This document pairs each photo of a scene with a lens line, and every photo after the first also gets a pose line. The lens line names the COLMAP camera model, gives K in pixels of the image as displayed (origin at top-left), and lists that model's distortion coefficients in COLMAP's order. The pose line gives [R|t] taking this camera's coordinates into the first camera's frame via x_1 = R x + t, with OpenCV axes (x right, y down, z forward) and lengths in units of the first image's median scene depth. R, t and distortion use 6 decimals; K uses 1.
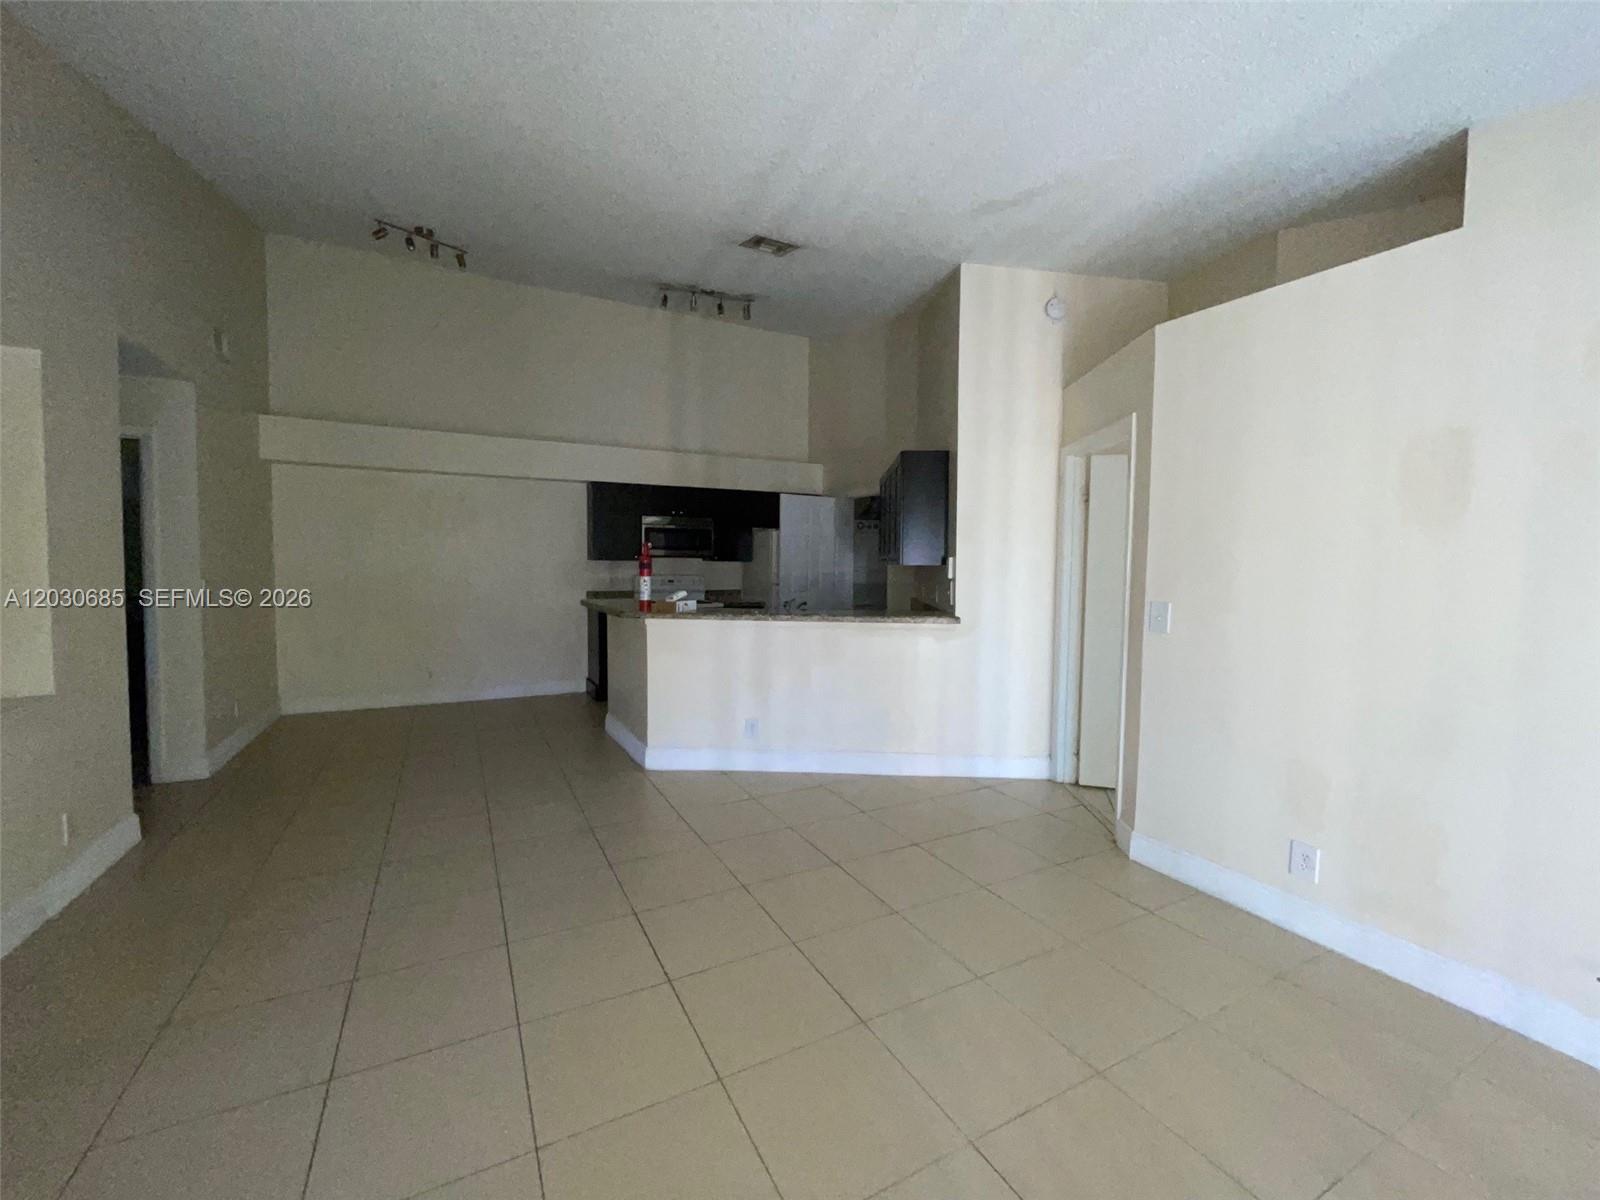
lens RADIAL K [[651.4, 0, 799.4], [0, 651.4, 593.3], [0, 0, 1]] dist [-0.003121, 0.000031]
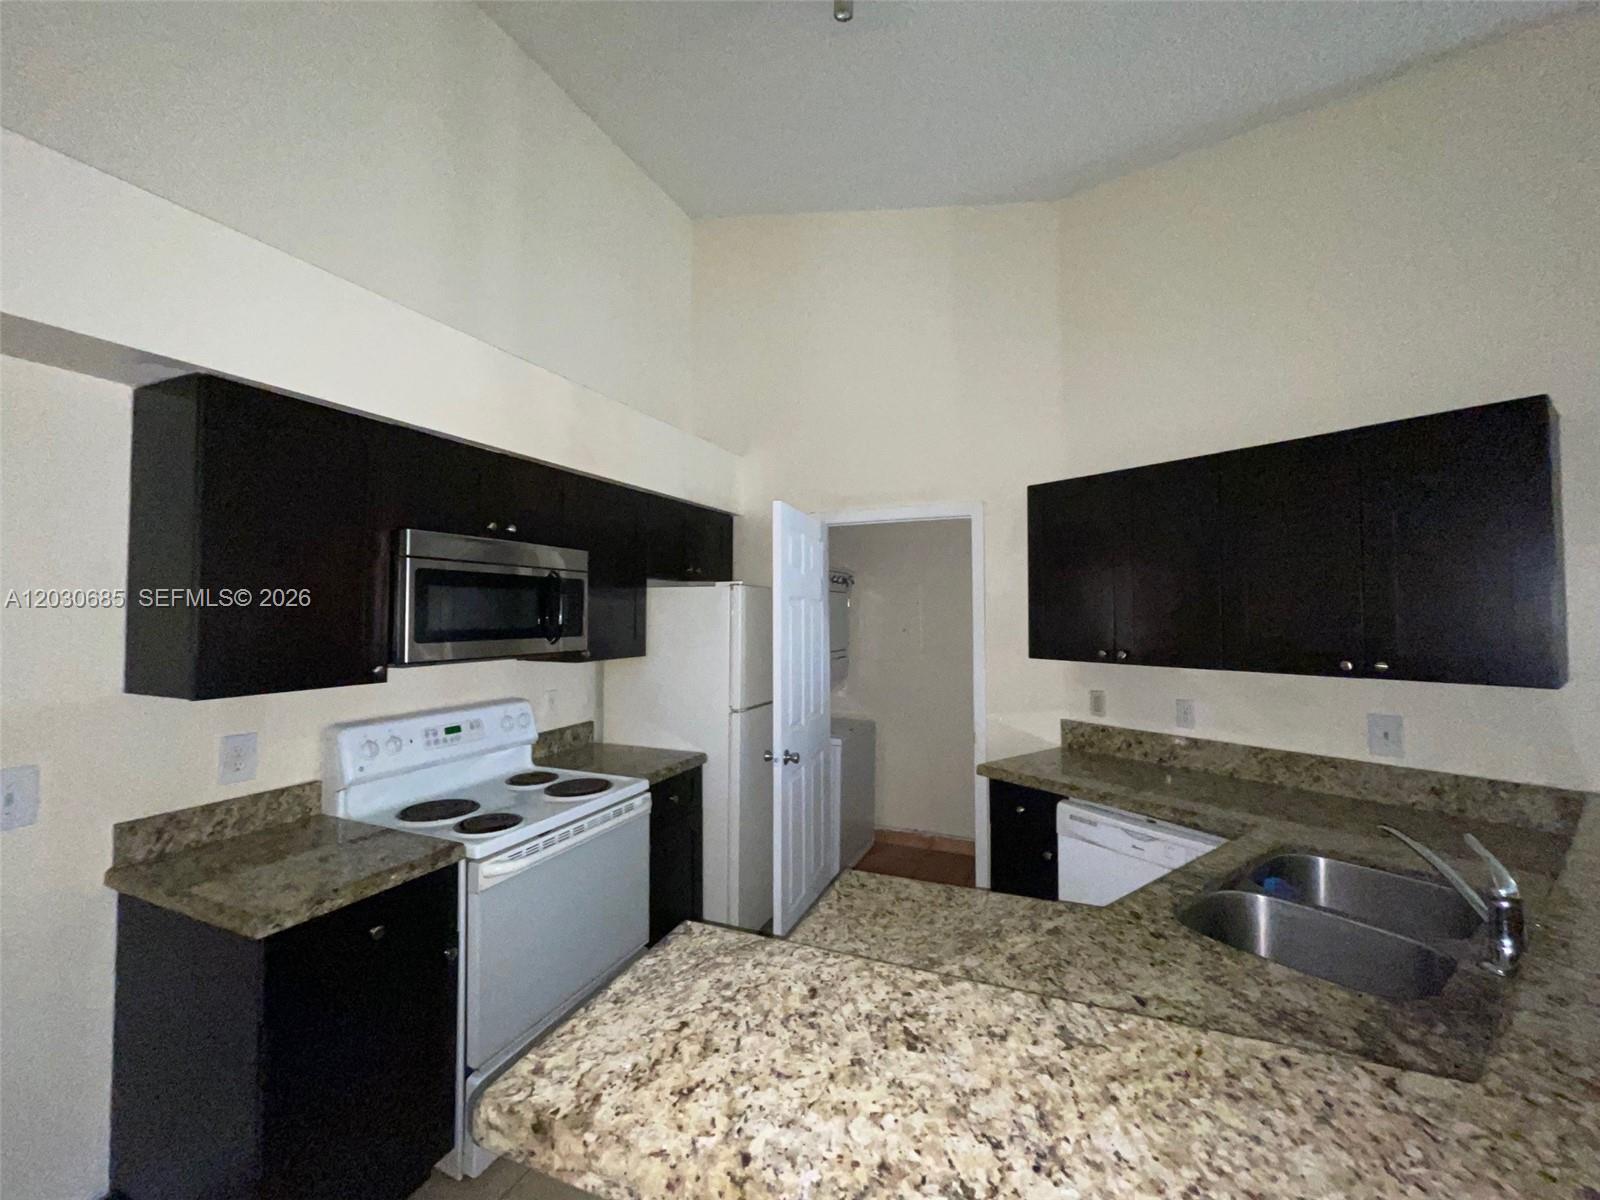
lens RADIAL K [[651.4, 0, 799.4], [0, 651.4, 593.3], [0, 0, 1]] dist [-0.003121, 0.000031]
pose [[0.779845, 0.009558, 0.625900, -0.278820], [0.046004, 0.996304, -0.072533, -0.058375], [-0.624280, 0.085359, 0.776523, 0.645830]]
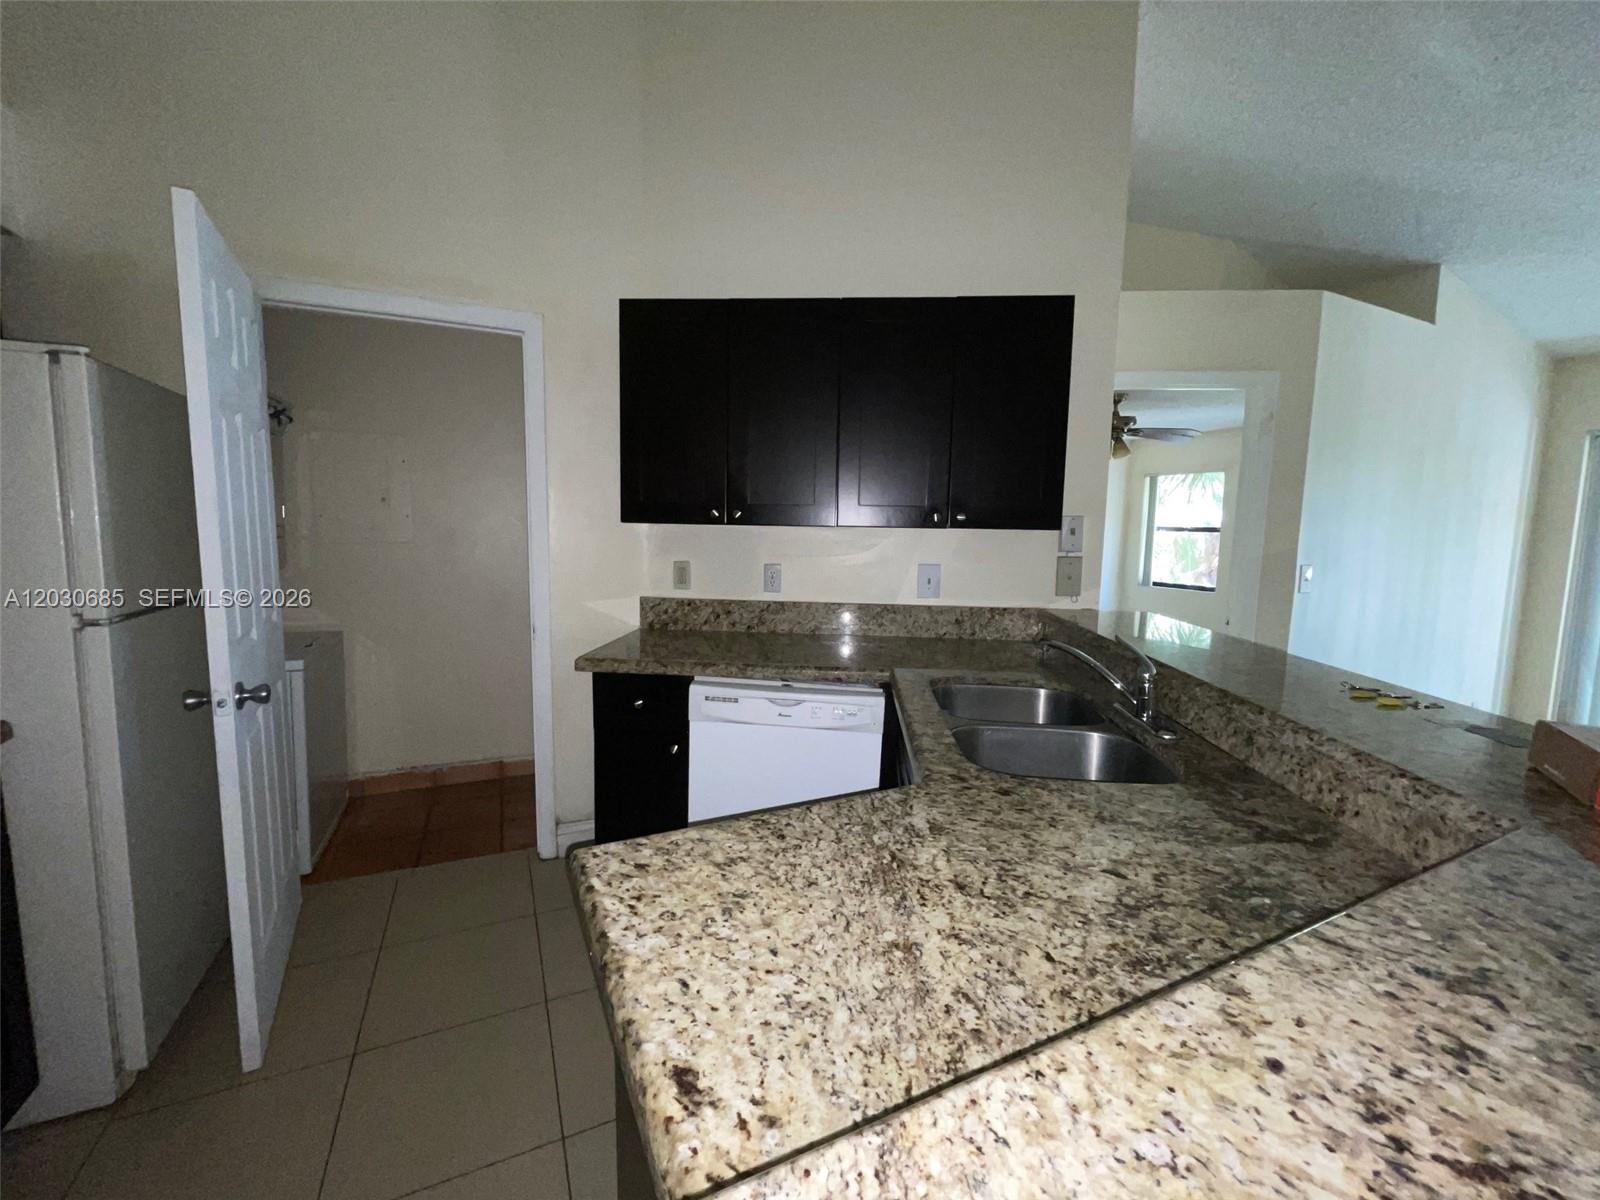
lens RADIAL K [[651.4, 0, 799.4], [0, 651.4, 593.3], [0, 0, 1]] dist [-0.003121, 0.000031]
pose [[0.050344, -0.114260, 0.992174, -0.235393], [0.041853, 0.992803, 0.112209, -0.037434], [-0.997855, 0.035876, 0.054764, 0.775011]]
